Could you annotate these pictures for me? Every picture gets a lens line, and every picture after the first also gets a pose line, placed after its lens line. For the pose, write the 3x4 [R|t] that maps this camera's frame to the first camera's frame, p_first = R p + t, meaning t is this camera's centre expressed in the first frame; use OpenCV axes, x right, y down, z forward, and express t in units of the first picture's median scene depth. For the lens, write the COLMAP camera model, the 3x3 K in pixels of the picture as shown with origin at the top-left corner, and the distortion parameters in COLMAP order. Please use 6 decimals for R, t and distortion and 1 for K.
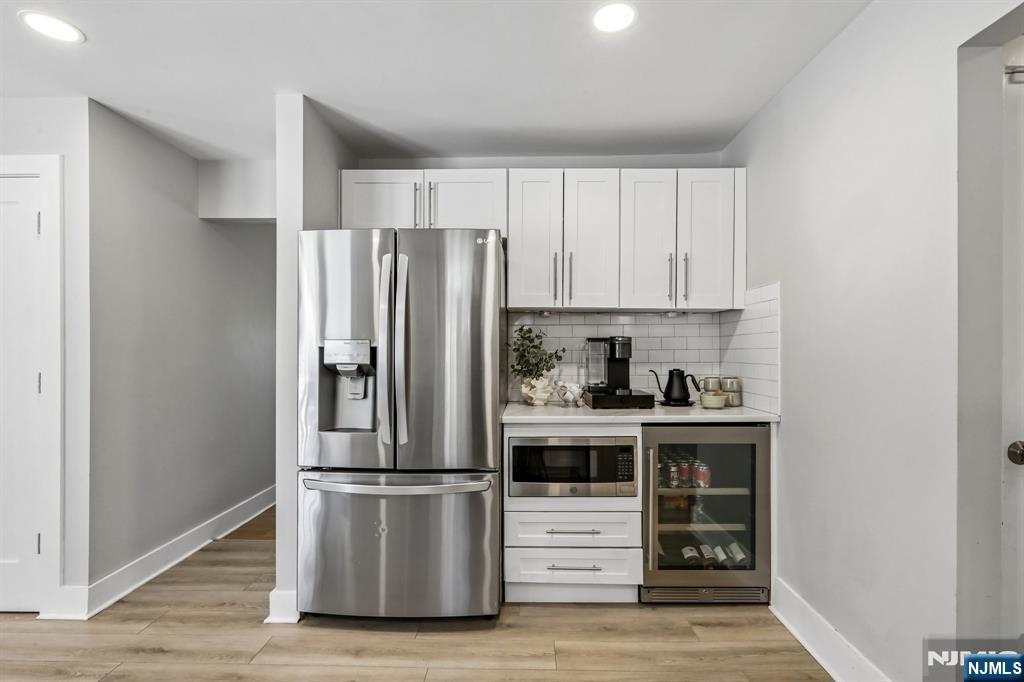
lens RADIAL K [[461.2, 0, 513.2], [0, 461.2, 343.1], [0, 0, 1]] dist [-0.003806, 0.002462]
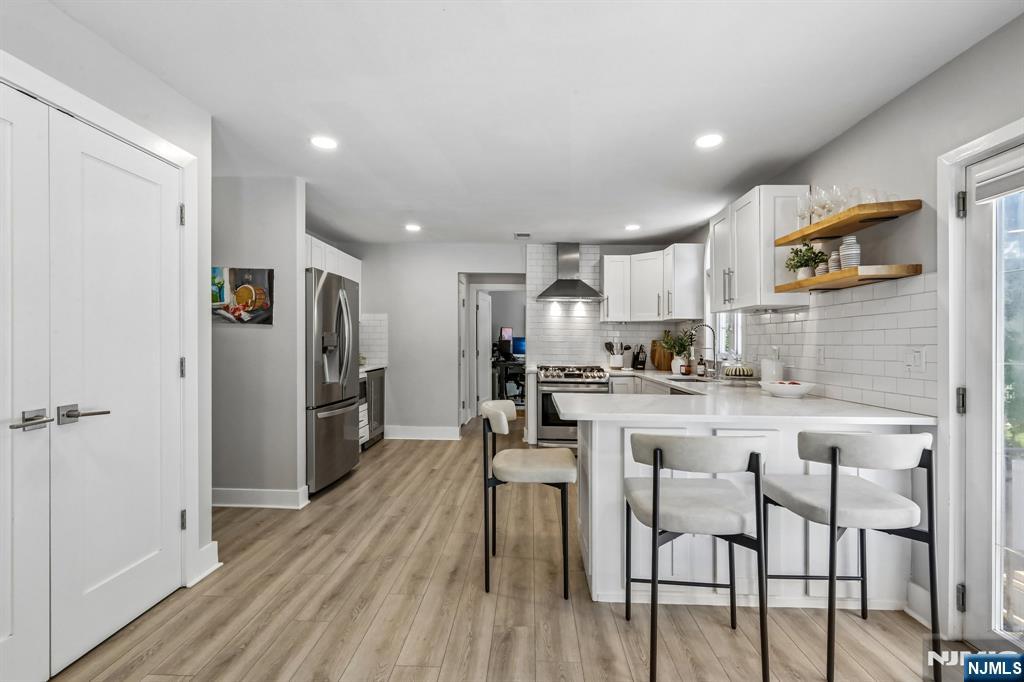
lens RADIAL K [[461.2, 0, 513.3], [0, 461.2, 334.5], [0, 0, 1]] dist [-0.003806, 0.002462]
pose [[0.009310, 0.019490, 0.999767, -2.103778], [-0.005062, 0.999798, -0.019443, 0.034316], [-0.999944, -0.004880, 0.009407, 0.254591]]
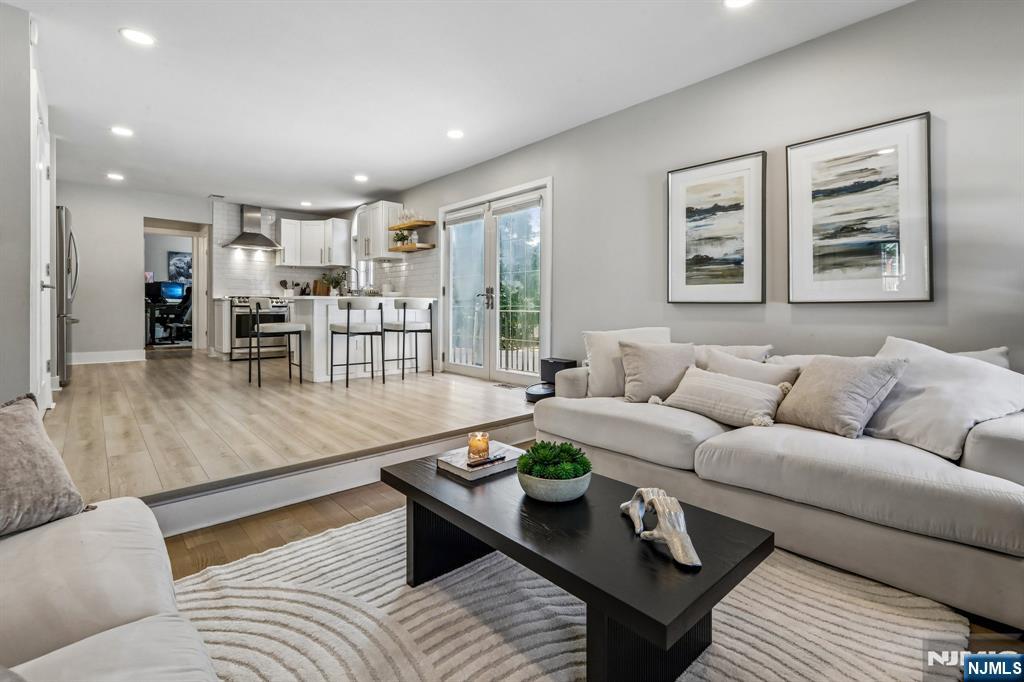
lens RADIAL K [[461.2, 0, 516.5], [0, 461.2, 303.5], [0, 0, 1]] dist [-0.003806, 0.002462]
pose [[-0.694808, 0.001667, 0.719193, -3.430148], [0.000337, 0.999998, -0.001992, 0.218567], [-0.719195, -0.001142, -0.694808, 0.956741]]
